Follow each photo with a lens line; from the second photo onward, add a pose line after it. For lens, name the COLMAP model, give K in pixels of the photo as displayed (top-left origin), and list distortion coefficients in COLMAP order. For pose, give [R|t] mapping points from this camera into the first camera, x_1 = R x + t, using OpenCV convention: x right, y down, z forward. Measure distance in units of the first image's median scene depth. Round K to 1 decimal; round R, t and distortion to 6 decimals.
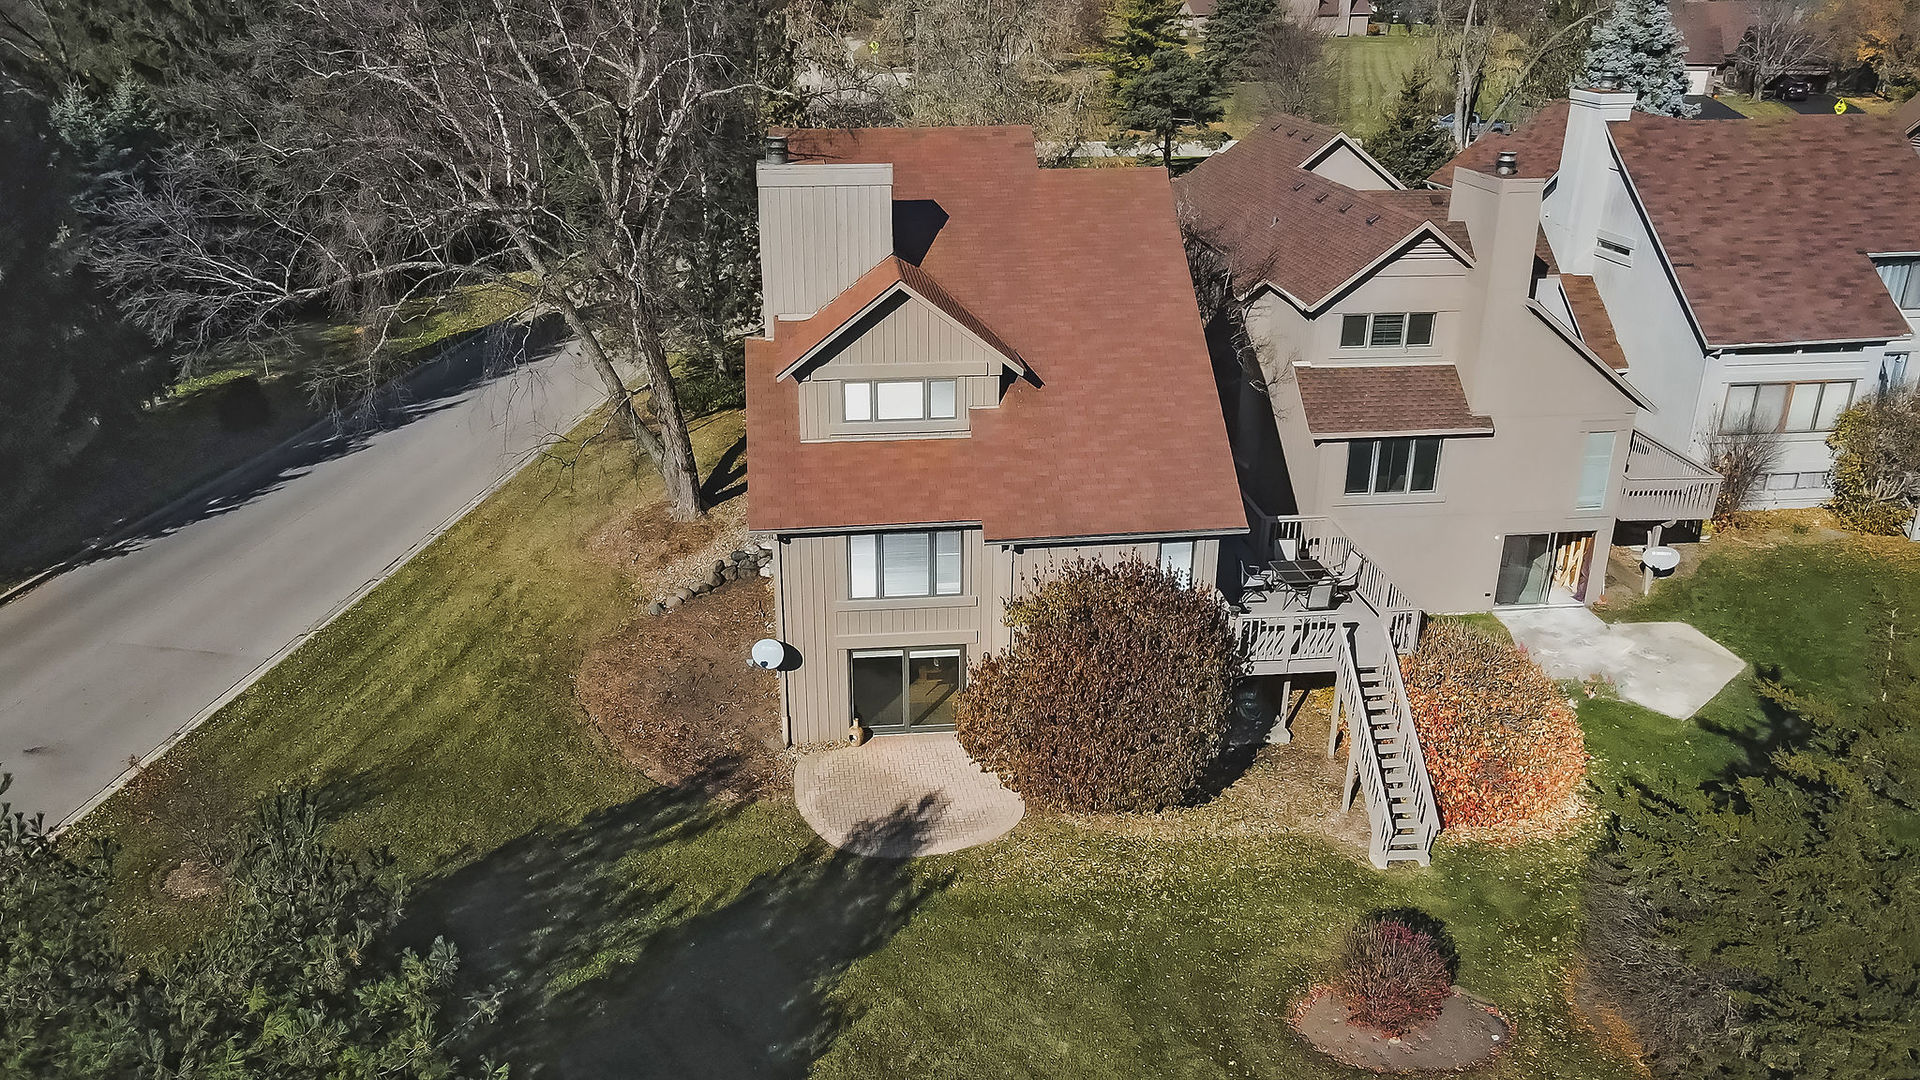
lens RADIAL K [[1529.9, 0, 951.5], [0, 1529.9, 542.3], [0, 0, 1]] dist [0.009340, 0.013559]
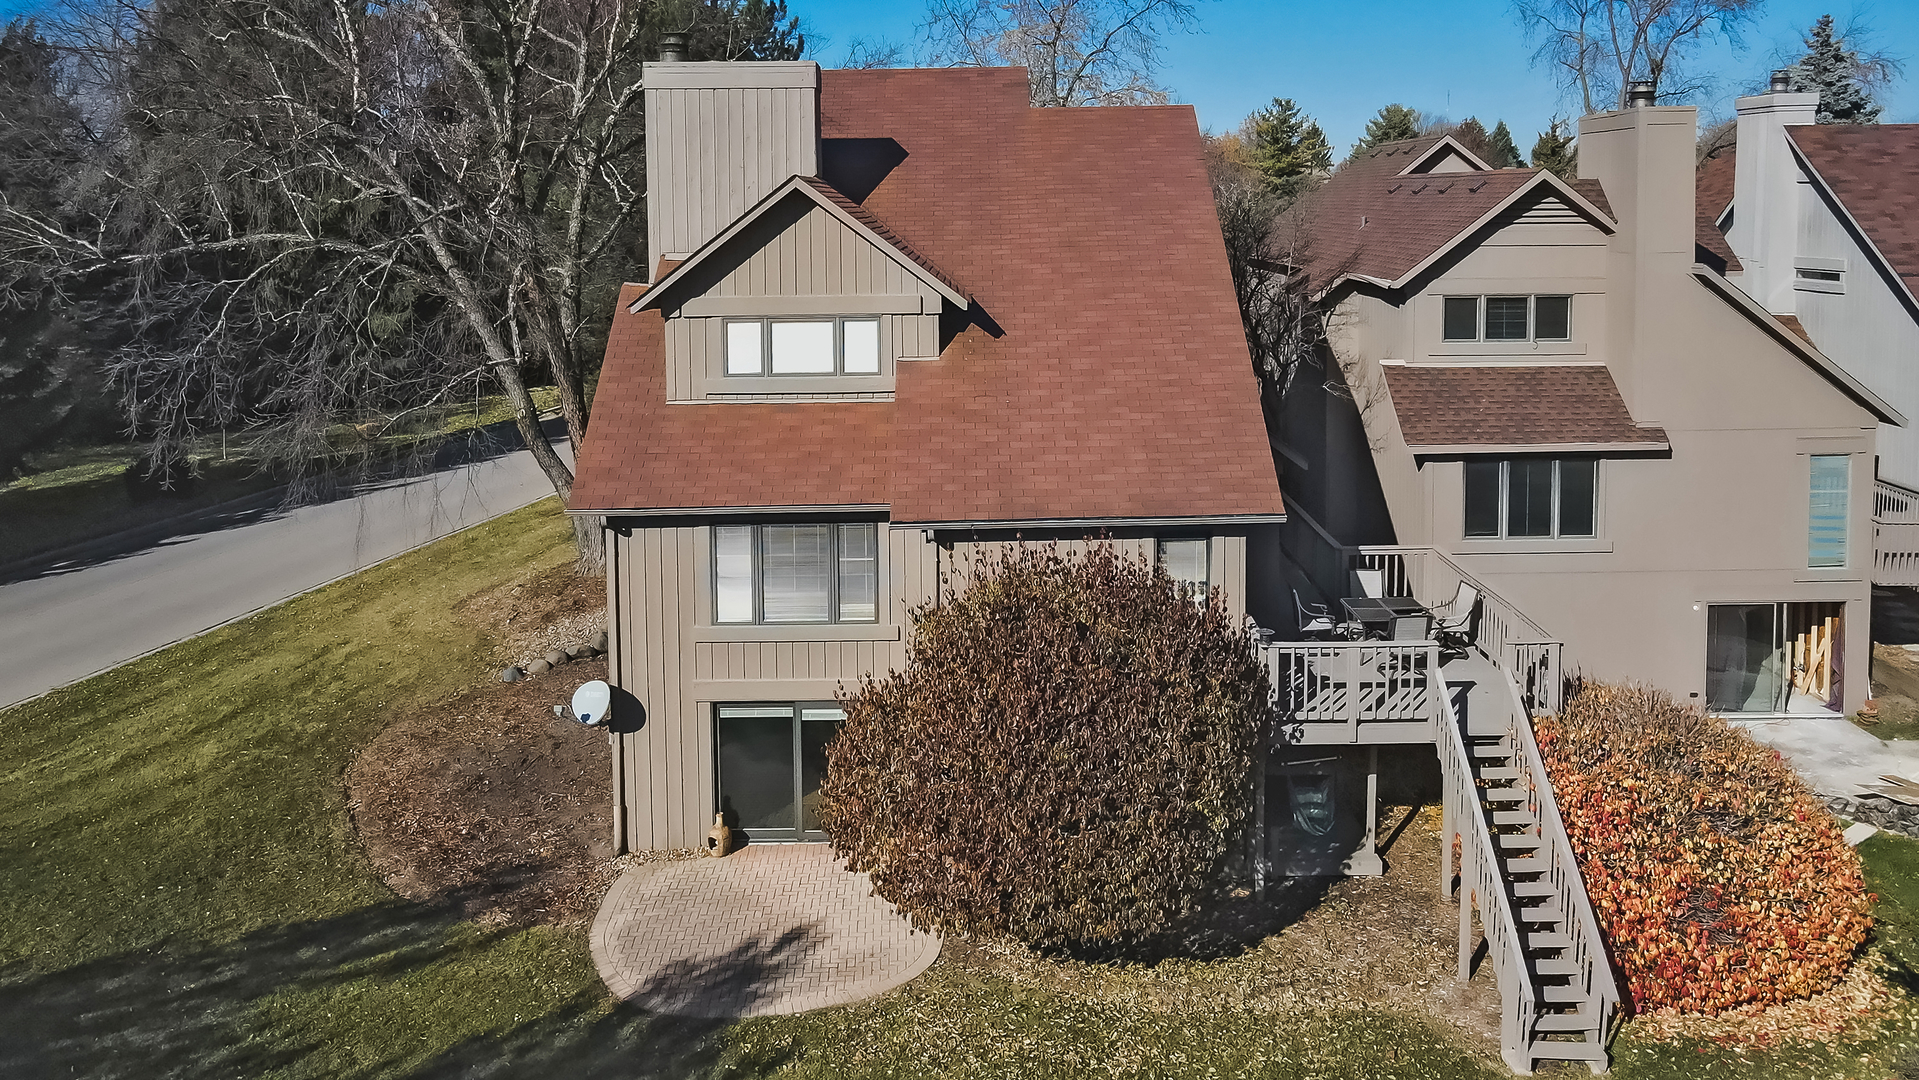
lens RADIAL K [[1529.1, 0, 986.5], [0, 1529.1, 296.4], [0, 0, 1]] dist [0.009340, 0.013559]
pose [[0.994120, -0.008590, -0.107942, 0.131910], [-0.026252, 0.947991, -0.317212, 0.112825], [0.105053, 0.318180, 0.942192, 0.309035]]
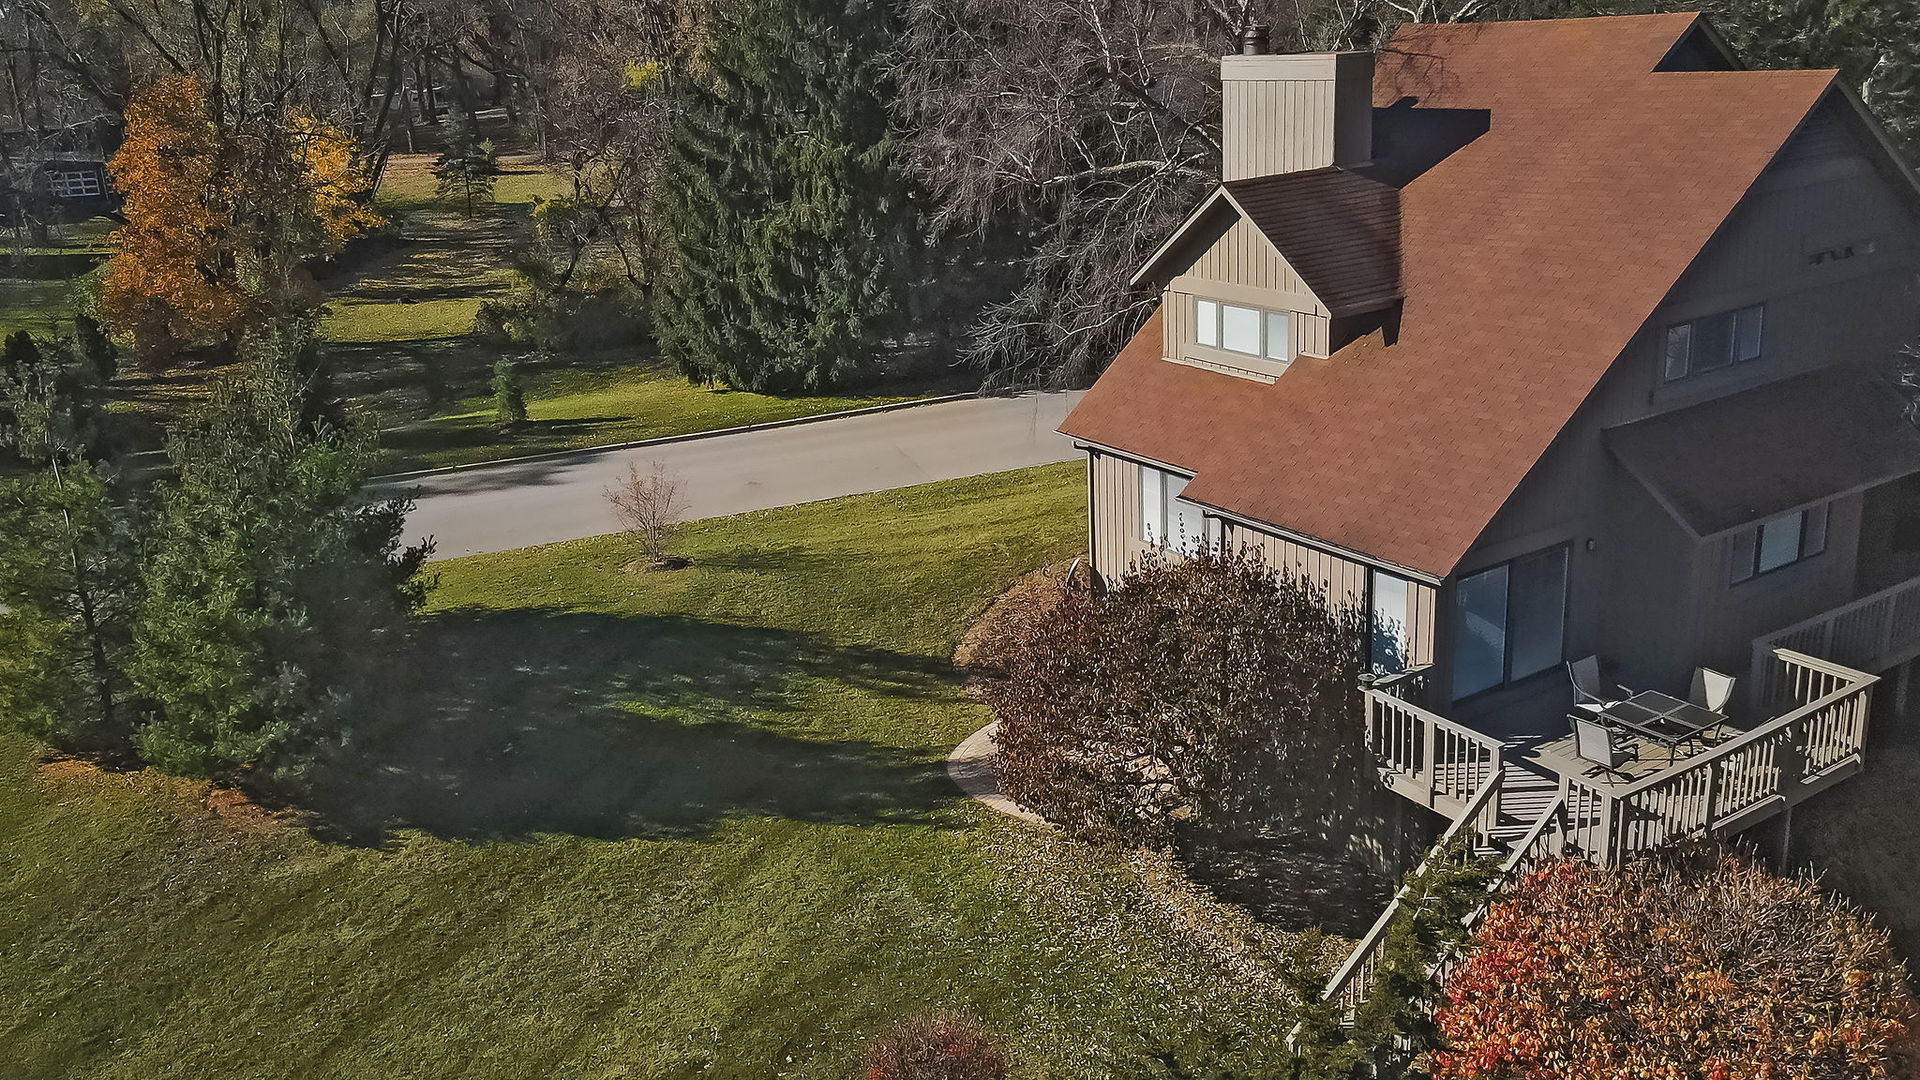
lens RADIAL K [[1529.9, 0, 961.9], [0, 1529.9, 545.3], [0, 0, 1]] dist [0.009340, 0.013559]
pose [[0.446213, 0.257743, -0.857008, 0.639875], [-0.302402, 0.944726, 0.126674, -0.041008], [0.842287, 0.202637, 0.499491, 0.472877]]
